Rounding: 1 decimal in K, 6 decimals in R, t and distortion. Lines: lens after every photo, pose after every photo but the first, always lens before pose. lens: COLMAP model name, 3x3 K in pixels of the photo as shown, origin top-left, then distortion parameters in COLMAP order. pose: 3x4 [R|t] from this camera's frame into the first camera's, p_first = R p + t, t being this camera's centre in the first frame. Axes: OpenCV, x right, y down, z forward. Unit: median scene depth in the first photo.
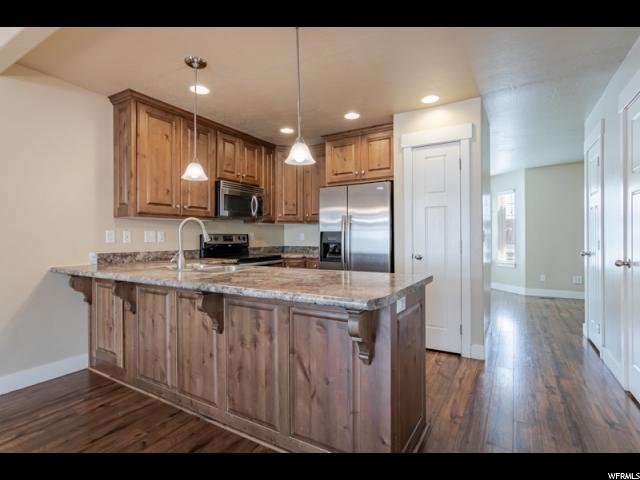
lens RADIAL K [[322.7, 0, 322.0], [0, 322.7, 238.4], [0, 0, 1]] dist [-0.014237, 0.002755]
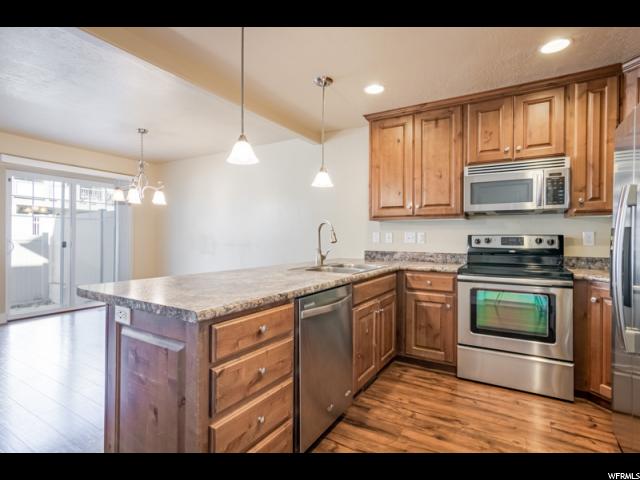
lens RADIAL K [[322.7, 0, 323.4], [0, 322.7, 240.1], [0, 0, 1]] dist [-0.014237, 0.002755]
pose [[0.017219, 0.010932, -0.999792, 0.517399], [-0.008197, 0.999908, 0.010792, -0.006442], [0.999818, 0.008010, 0.017307, 0.700023]]
